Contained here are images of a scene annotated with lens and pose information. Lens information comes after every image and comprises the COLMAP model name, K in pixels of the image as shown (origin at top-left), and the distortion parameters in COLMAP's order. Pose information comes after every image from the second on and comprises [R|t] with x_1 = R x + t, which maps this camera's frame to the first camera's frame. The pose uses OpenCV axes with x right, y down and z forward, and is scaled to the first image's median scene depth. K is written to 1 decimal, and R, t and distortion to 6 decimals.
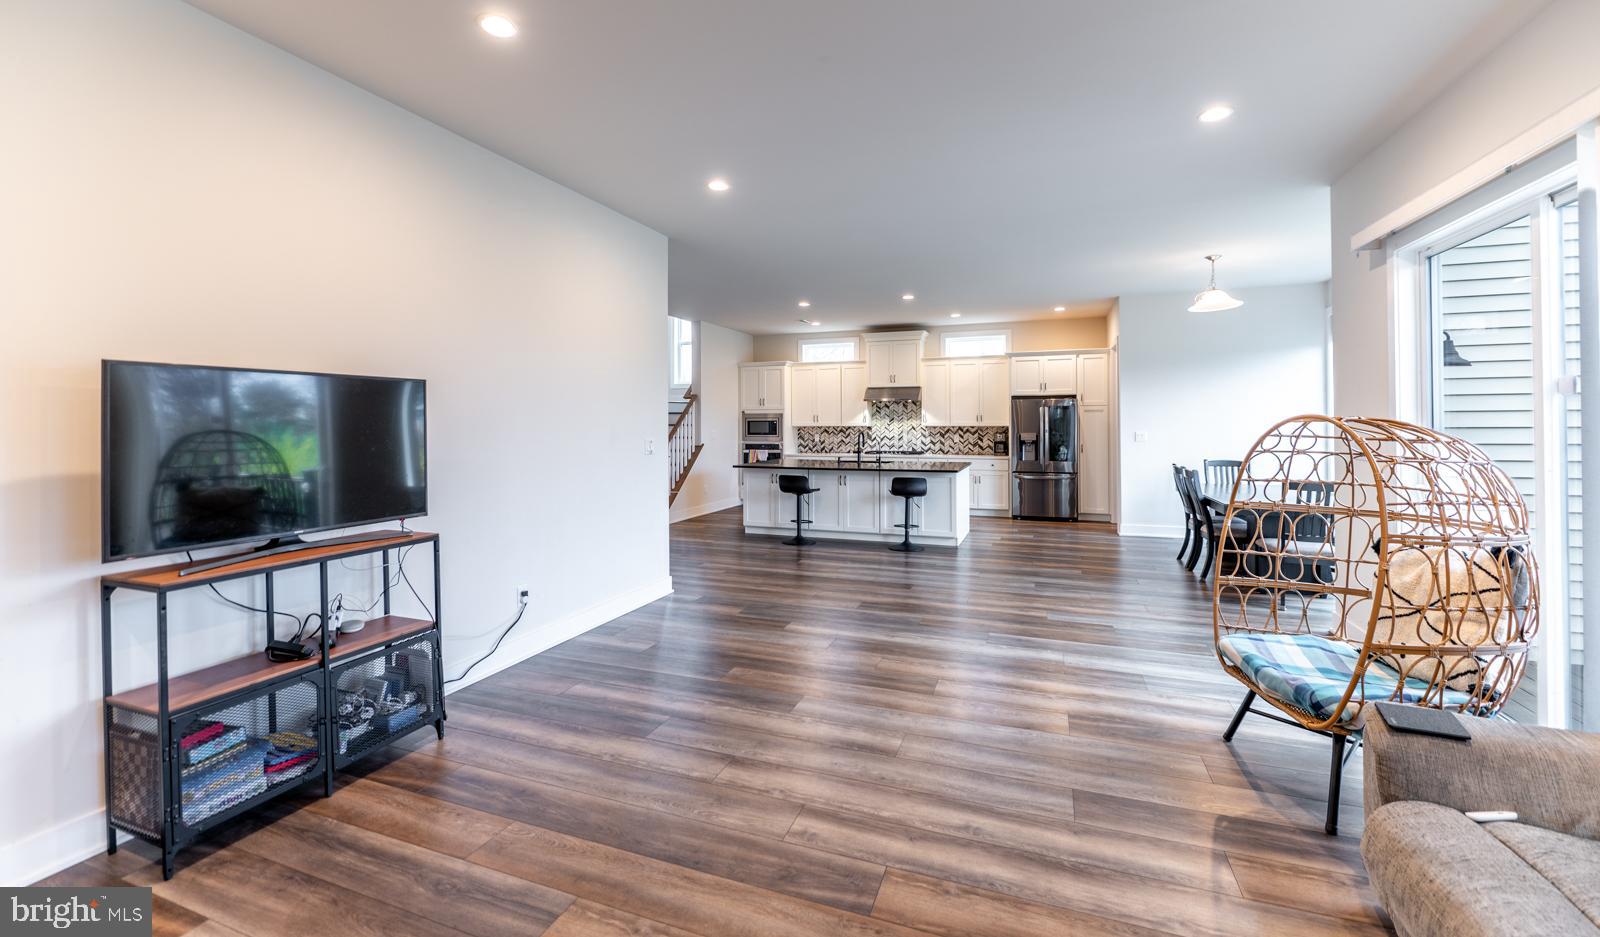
lens RADIAL K [[639.0, 0, 817.2], [0, 639.0, 418.3], [0, 0, 1]] dist [-0.000032, 0.000000]
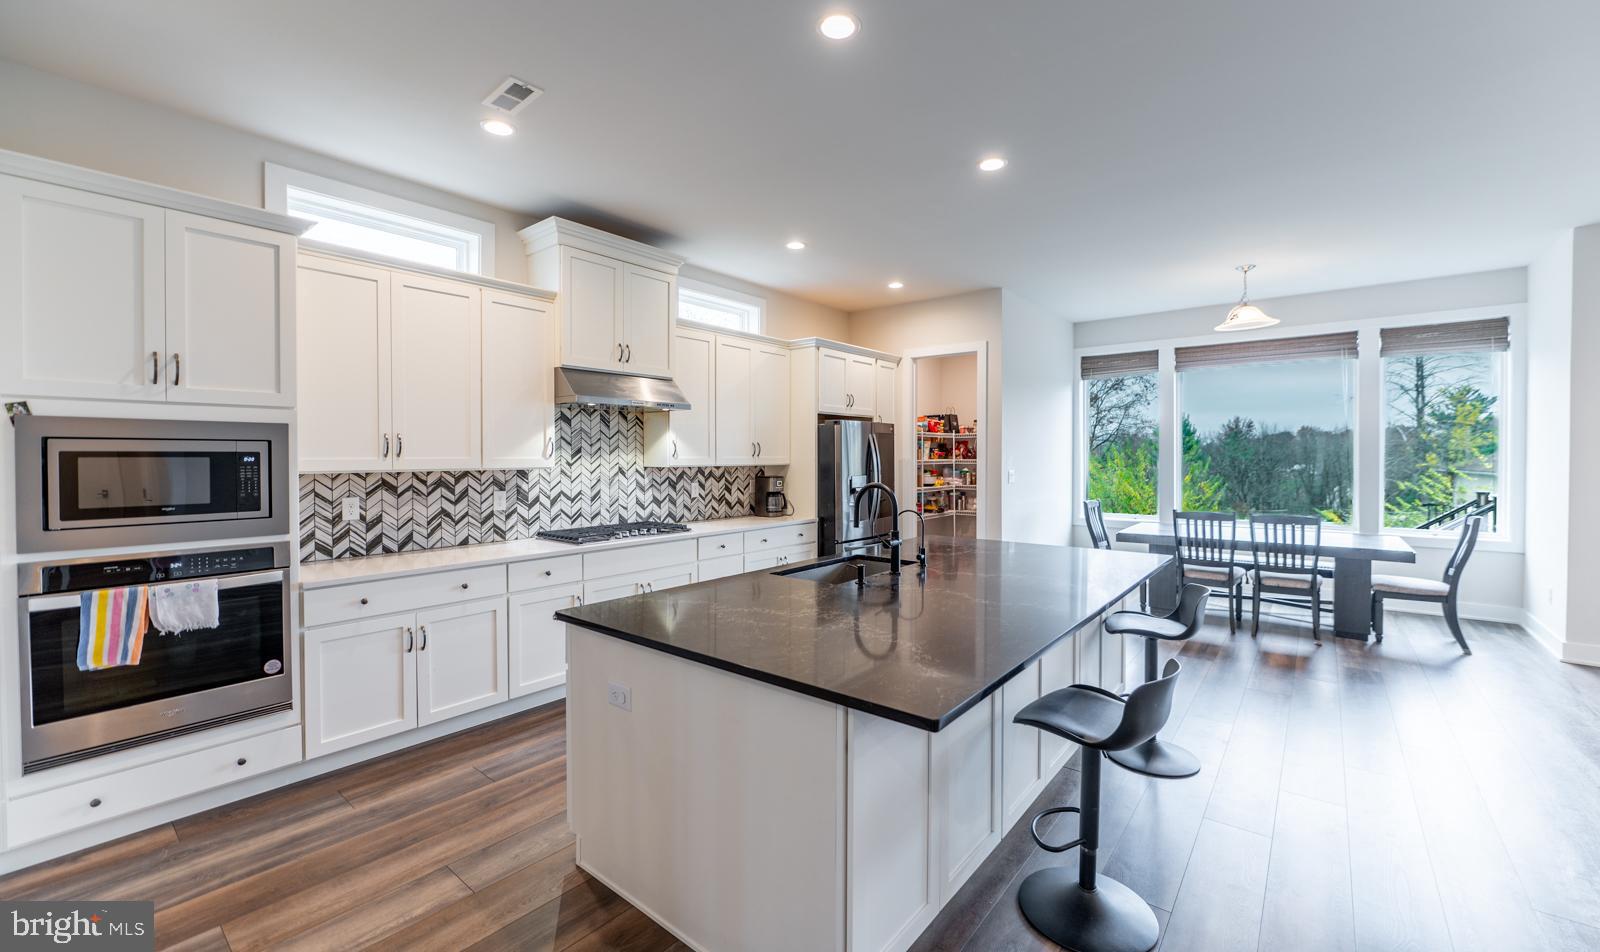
lens RADIAL K [[634.3, 0, 803.9], [0, 634.3, 465.8], [0, 0, 1]] dist [-0.003511, -0.000223]
pose [[0.336090, -0.011812, 0.941756, -0.230900], [-0.004747, 0.999887, 0.014235, 0.004704], [-0.941818, -0.009255, 0.335996, 0.752651]]
